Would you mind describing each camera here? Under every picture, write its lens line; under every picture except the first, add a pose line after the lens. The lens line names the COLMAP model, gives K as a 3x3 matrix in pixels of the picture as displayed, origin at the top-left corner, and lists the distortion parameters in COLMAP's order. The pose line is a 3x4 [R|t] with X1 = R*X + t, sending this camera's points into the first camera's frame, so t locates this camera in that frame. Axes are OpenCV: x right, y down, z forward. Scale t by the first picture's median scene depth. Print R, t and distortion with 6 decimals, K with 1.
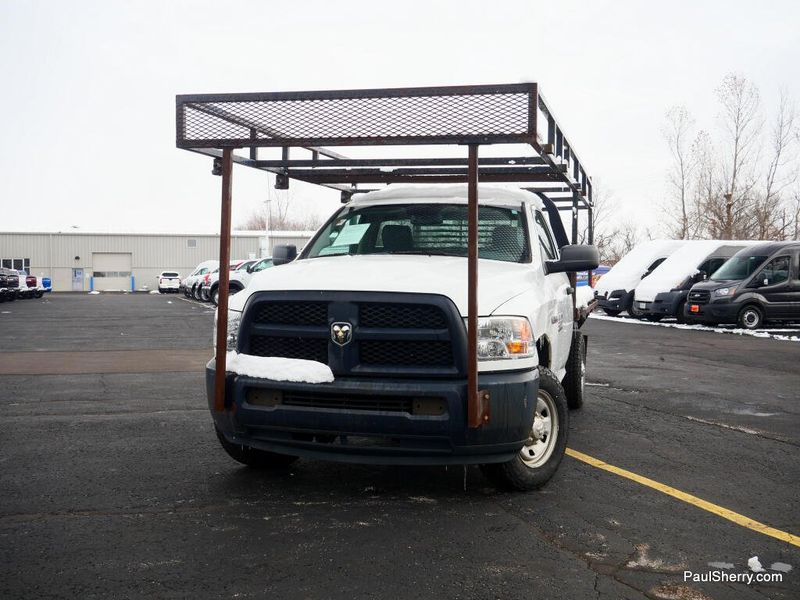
lens RADIAL K [[825.9, 0, 392.2], [0, 825.9, 297.9], [0, 0, 1]] dist [0.066405, 0.000000]
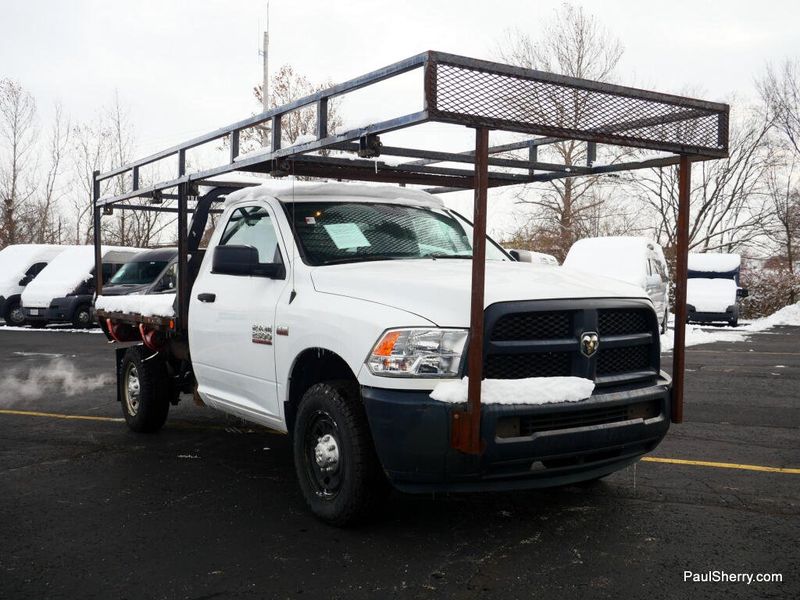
lens RADIAL K [[825.9, 0, 400.0], [0, 825.9, 307.3], [0, 0, 1]] dist [0.066405, 0.000000]
pose [[0.664562, -0.033771, 0.746470, -0.860429], [0.028567, 0.999396, 0.019781, -0.022136], [-0.746687, 0.008179, 0.665125, 0.518326]]
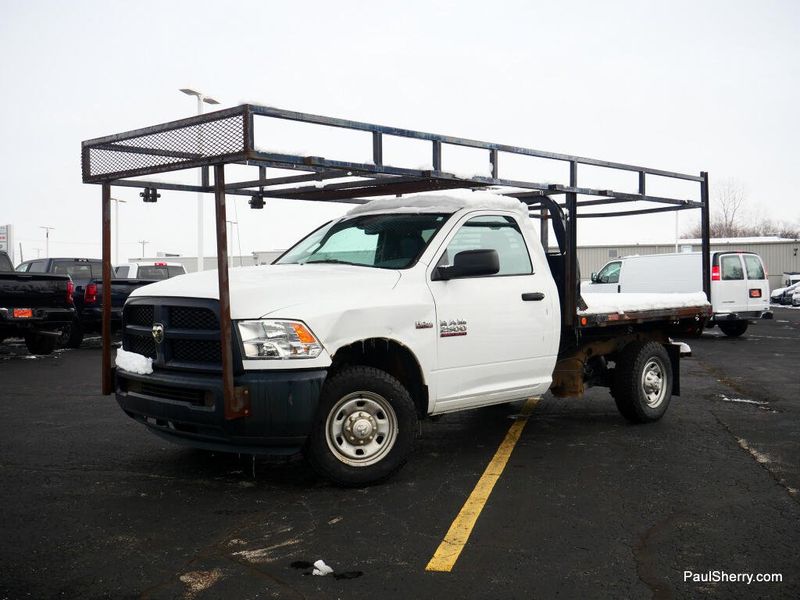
lens RADIAL K [[825.9, 0, 400.2], [0, 825.9, 303.7], [0, 0, 1]] dist [0.066405, 0.000000]
pose [[0.882050, -0.000094, -0.471156, 0.763114], [-0.002618, 0.999984, -0.005102, 0.006679], [0.471149, 0.005734, 0.882035, 0.119138]]
